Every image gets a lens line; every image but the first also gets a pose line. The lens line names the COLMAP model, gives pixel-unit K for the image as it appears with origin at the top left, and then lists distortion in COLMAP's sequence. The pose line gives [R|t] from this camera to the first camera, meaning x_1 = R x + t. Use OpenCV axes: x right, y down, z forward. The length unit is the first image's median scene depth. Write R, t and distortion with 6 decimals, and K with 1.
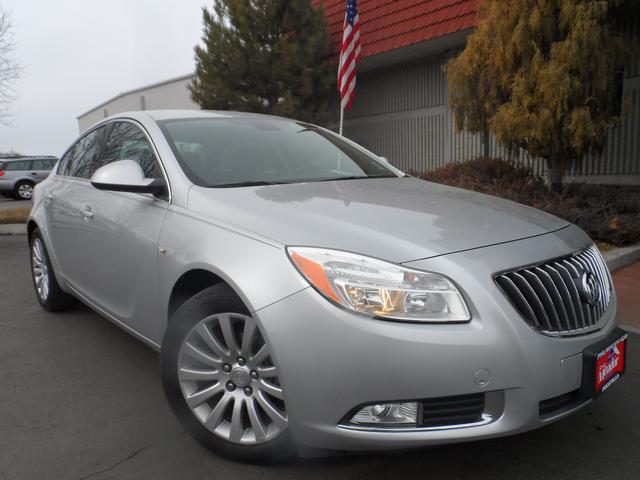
lens RADIAL K [[480.1, 0, 320.0], [0, 480.1, 240.0], [0, 0, 1]] dist [-0.004766, -0.005535]
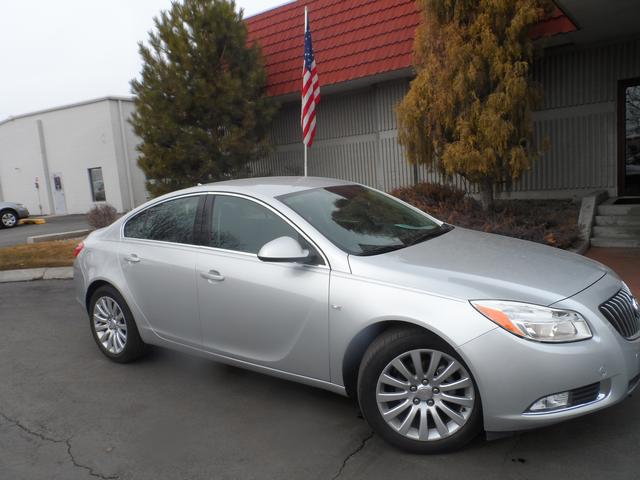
lens RADIAL K [[480.1, 0, 320.0], [0, 480.1, 240.0], [0, 0, 1]] dist [-0.004766, -0.005535]
pose [[0.974602, -0.070195, 0.212657, -0.224904], [0.075119, 0.997059, -0.015151, -0.050833], [-0.210968, 0.030741, 0.977009, -0.099936]]
